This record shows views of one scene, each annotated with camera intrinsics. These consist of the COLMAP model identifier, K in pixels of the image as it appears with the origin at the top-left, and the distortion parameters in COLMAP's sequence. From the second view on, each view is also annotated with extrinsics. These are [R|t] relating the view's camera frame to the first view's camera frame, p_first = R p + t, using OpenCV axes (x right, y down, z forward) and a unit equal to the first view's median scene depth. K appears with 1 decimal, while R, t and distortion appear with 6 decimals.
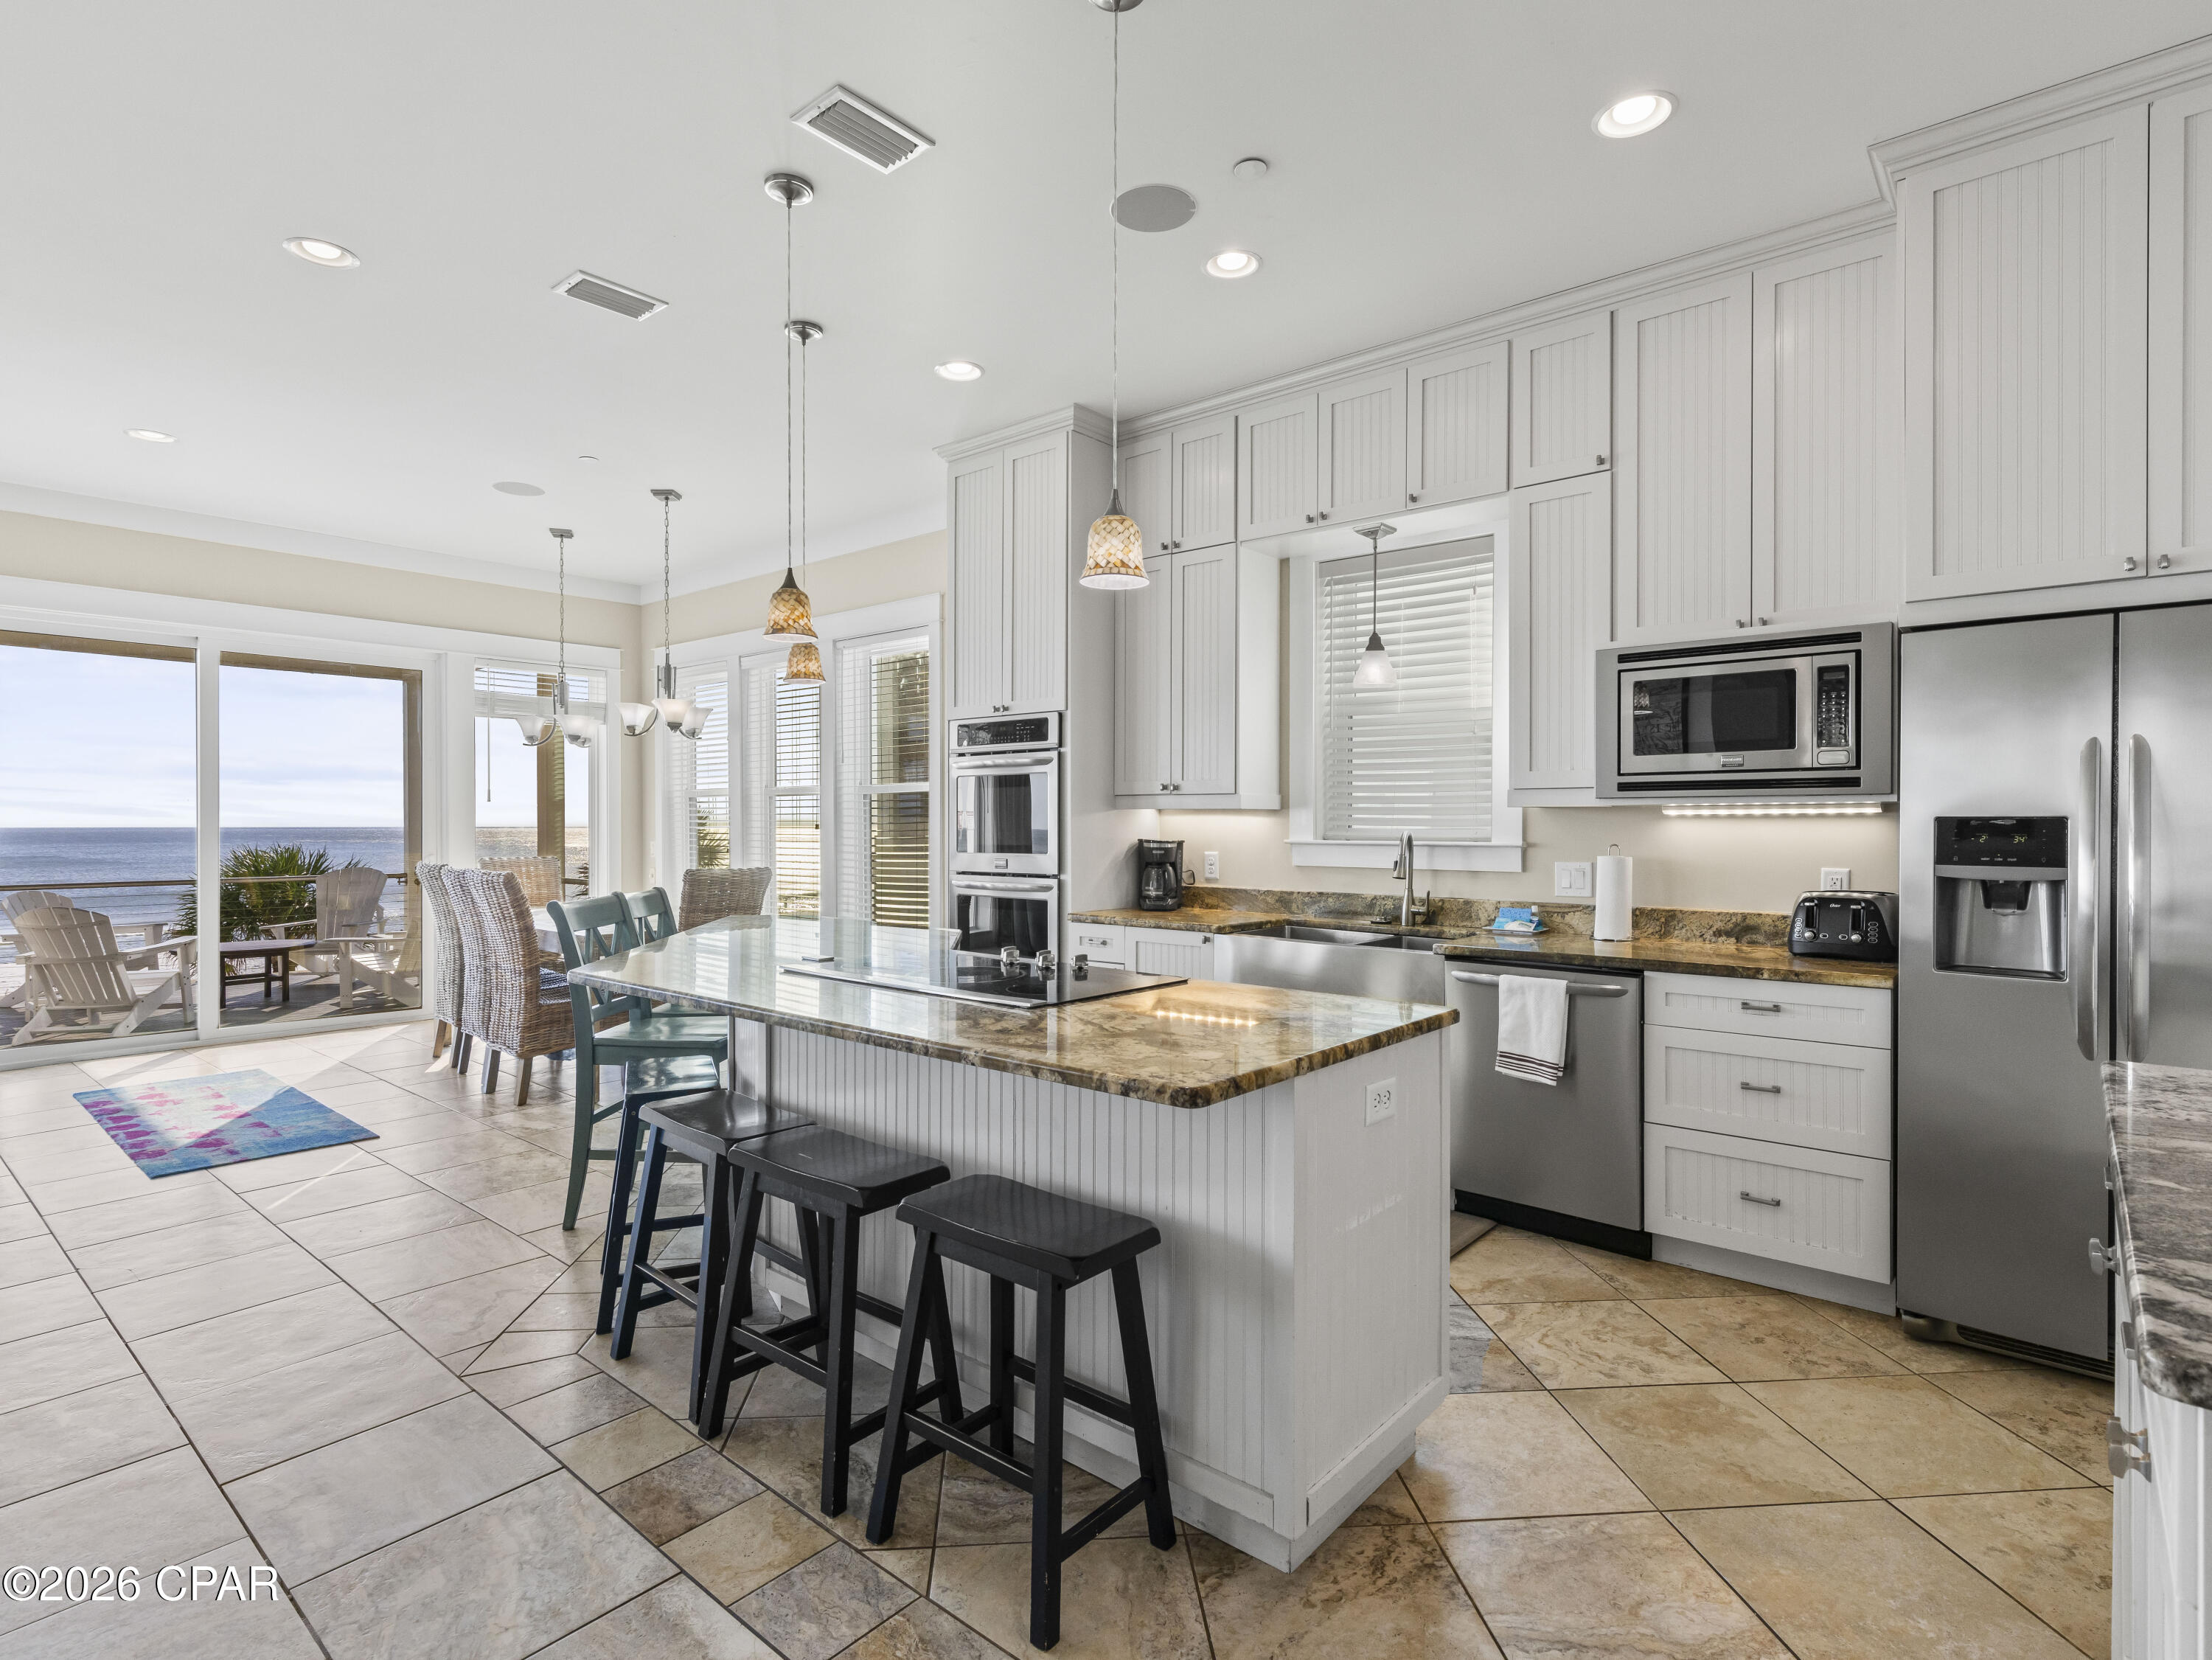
lens RADIAL K [[1123.8, 0, 1106.0], [0, 1123.8, 830.0], [0, 0, 1]] dist [0.012832, -0.000109]
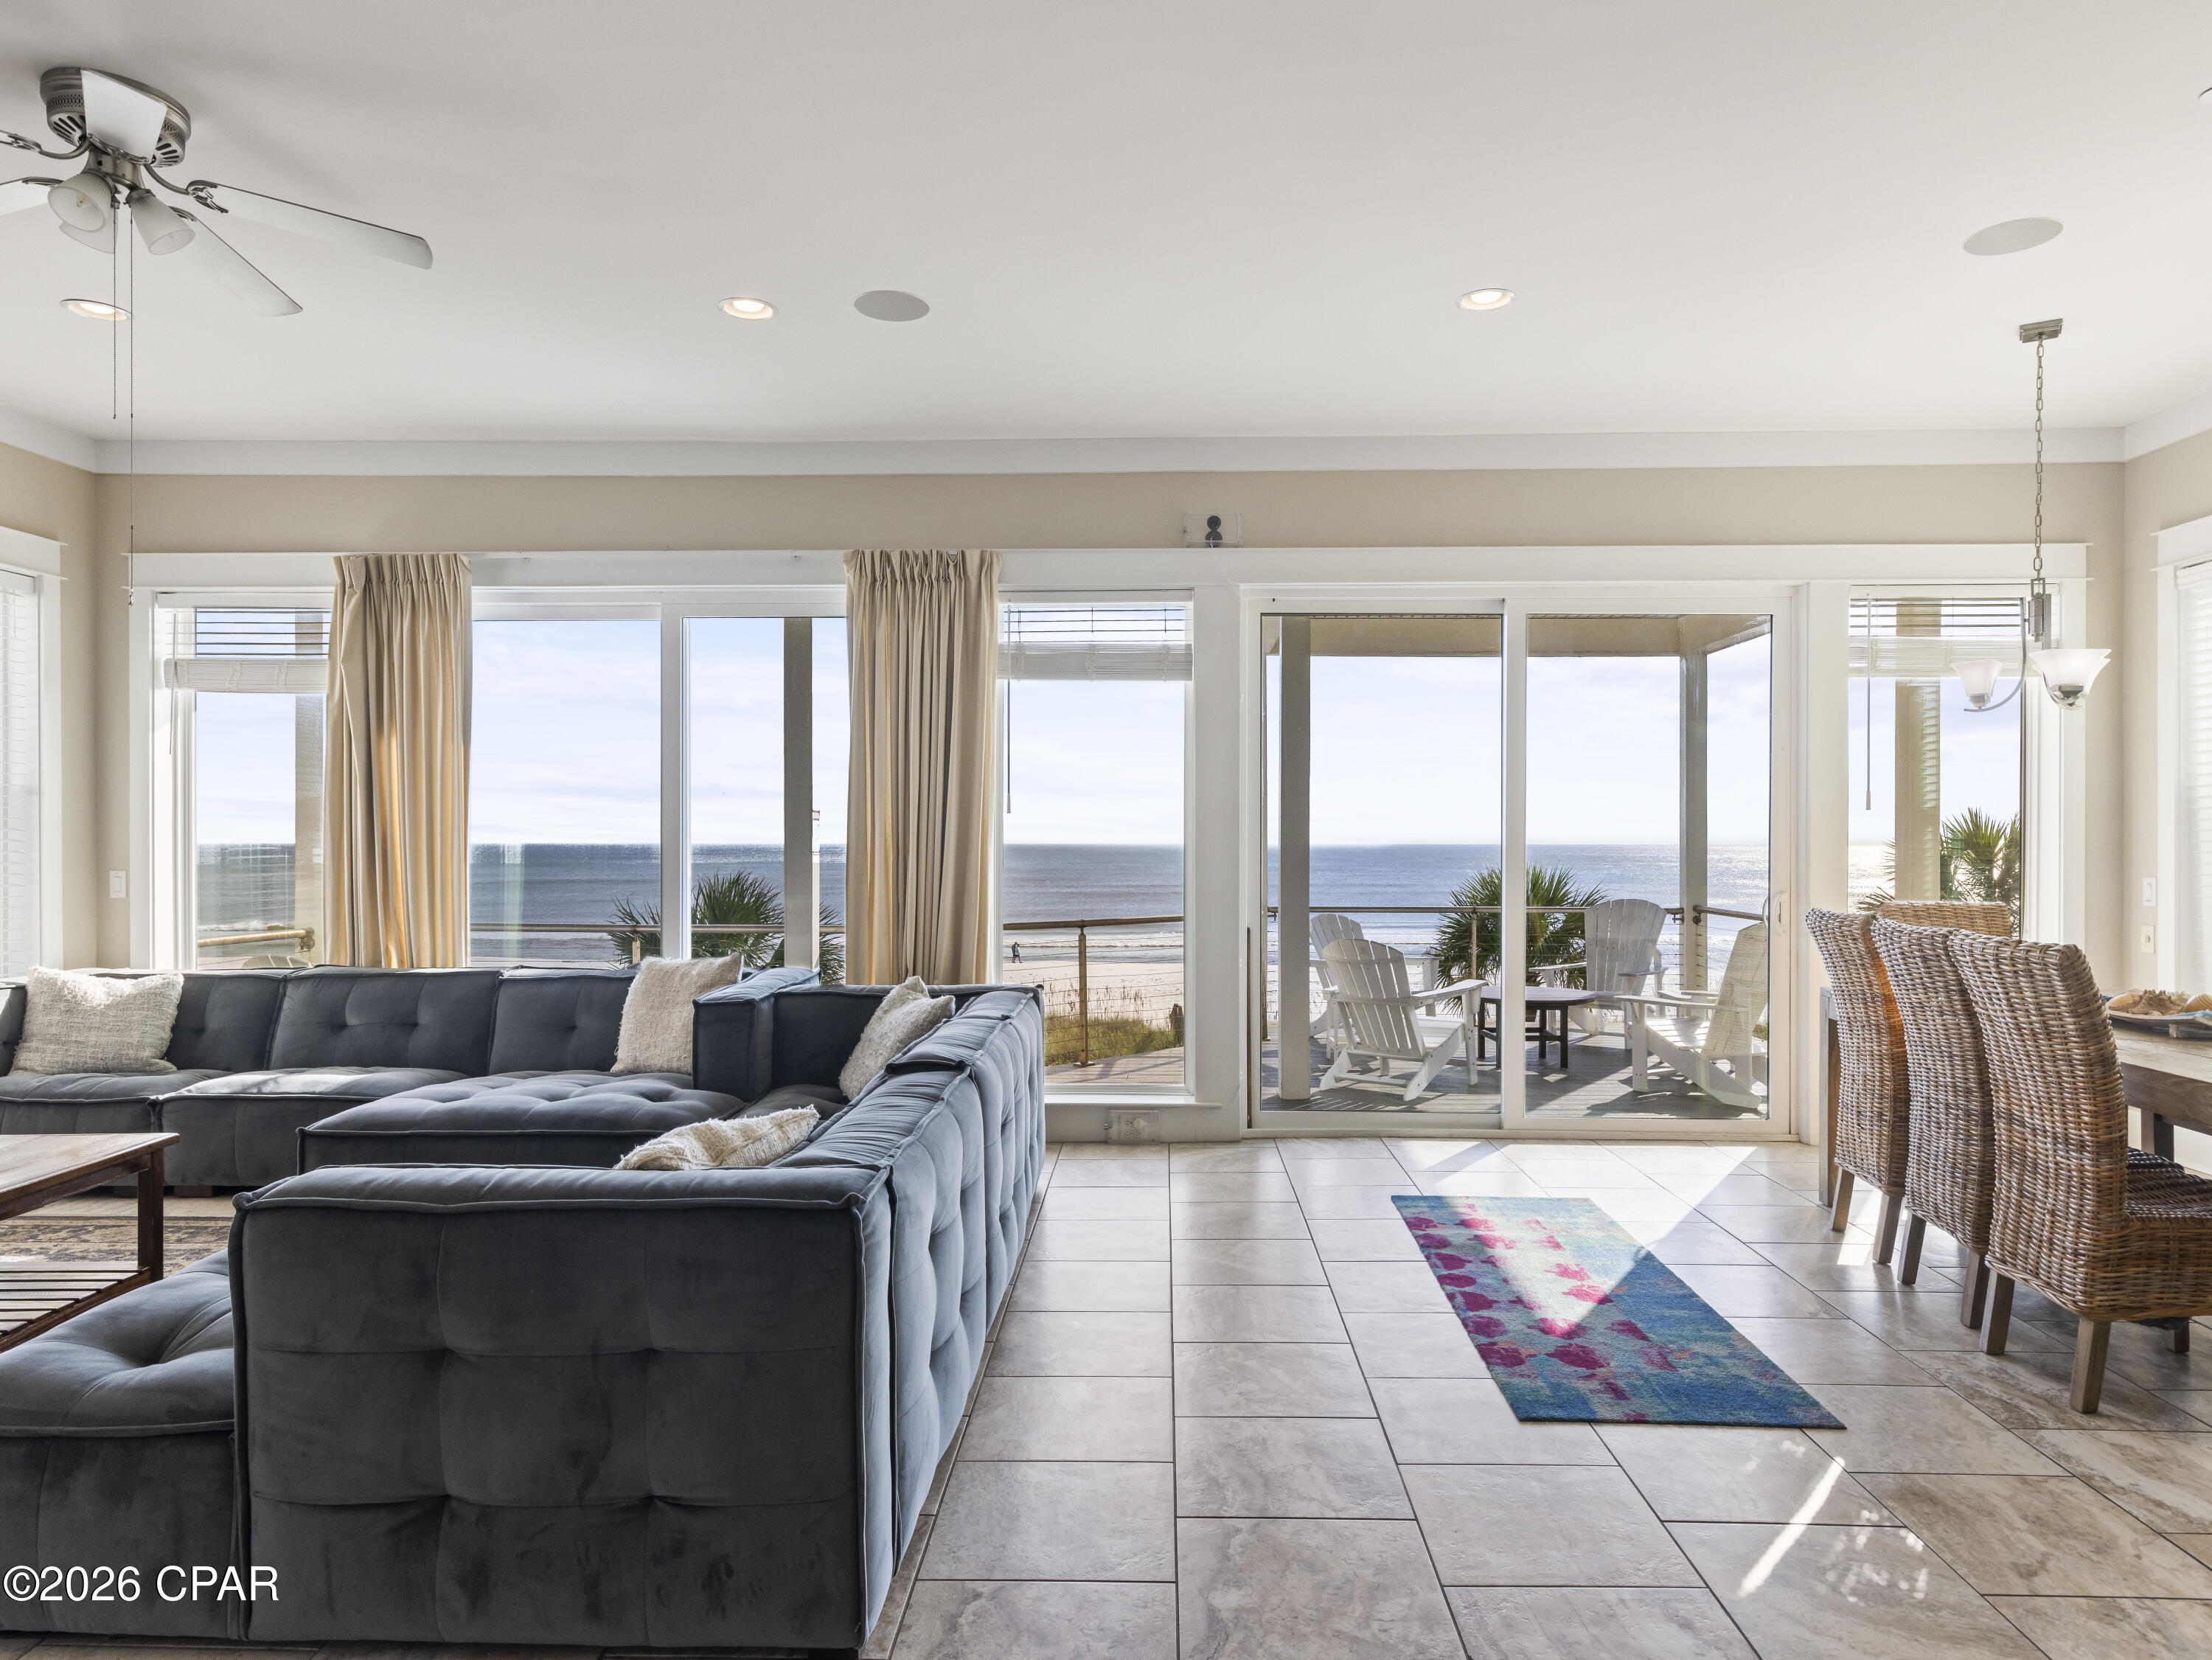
lens RADIAL K [[1355.9, 0, 1116.2], [0, 1355.9, 849.6], [0, 0, 1]] dist [0.000687, 0.001329]
pose [[0.624268, 0.008522, -0.781164, -0.251080], [-0.008051, 0.999958, 0.004474, -0.003268], [0.781169, 0.003496, 0.624310, 0.227734]]
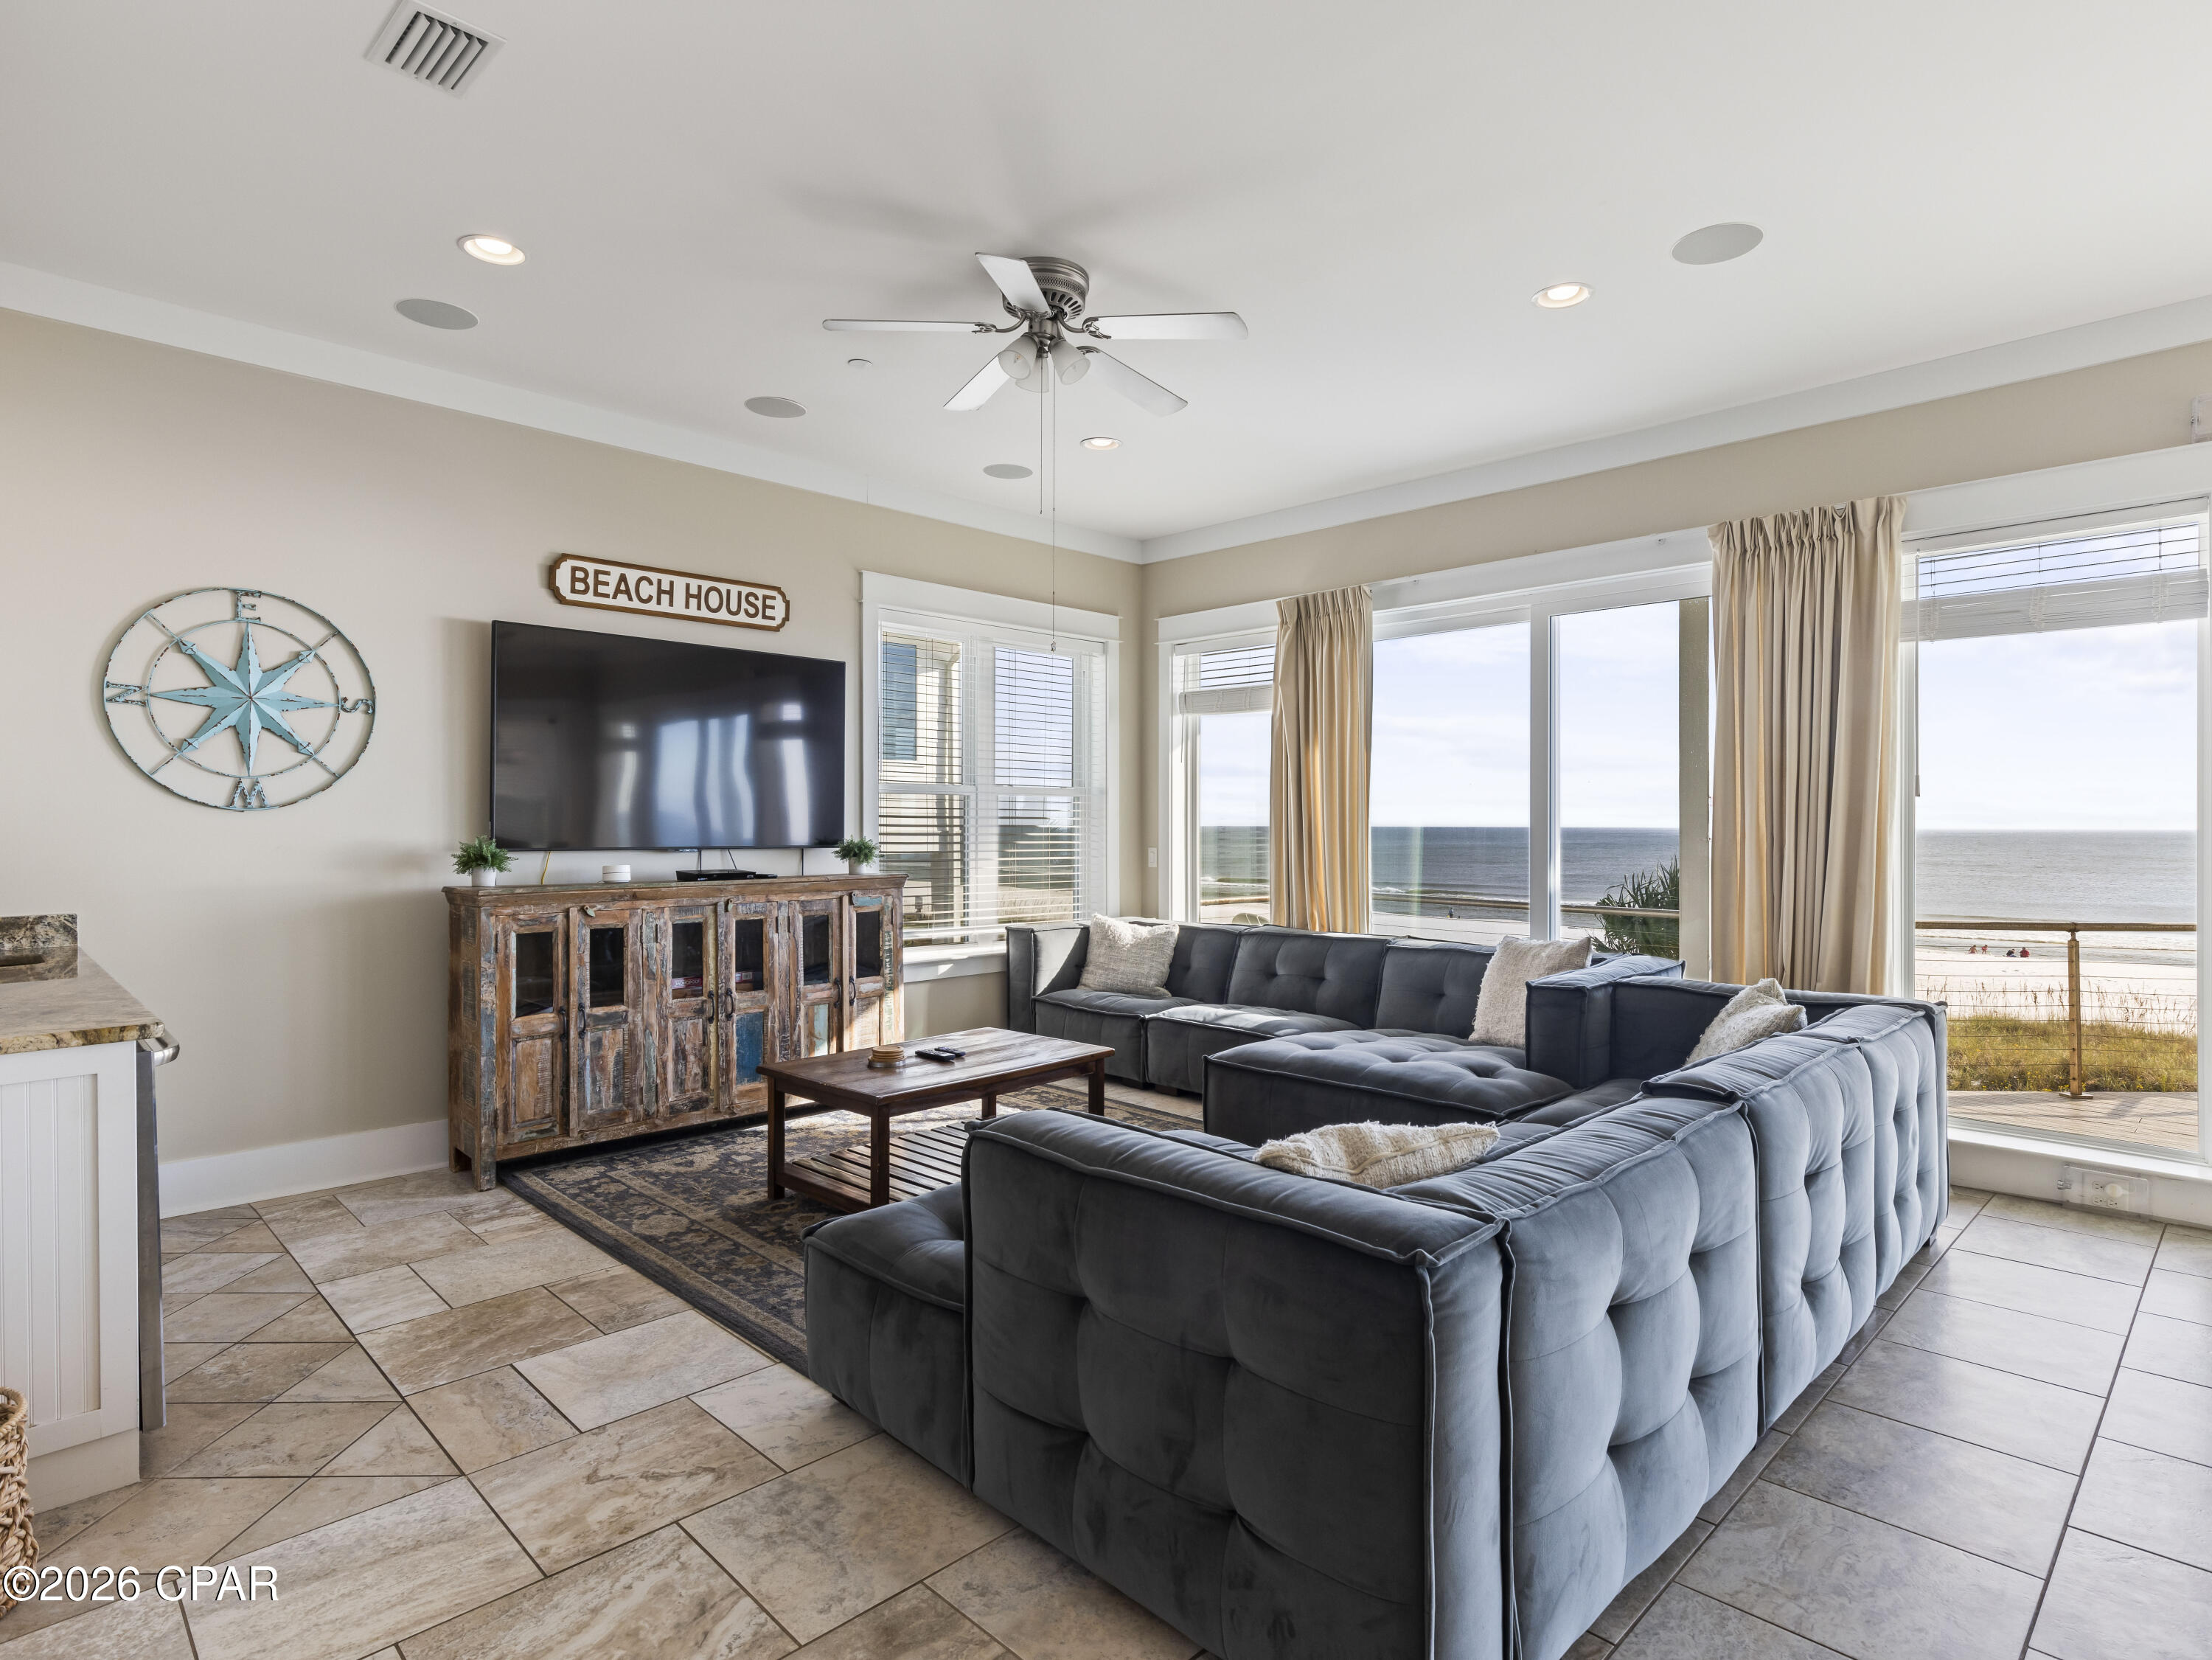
lens RADIAL K [[1159.5, 0, 1126.9], [0, 1159.5, 821.0], [0, 0, 1]] dist [-0.000026, 0.000440]
pose [[-0.079365, 0.000736, -0.996845, -0.303837], [-0.009002, 0.999958, 0.001455, -0.005885], [0.996805, 0.009089, -0.079355, 0.339407]]
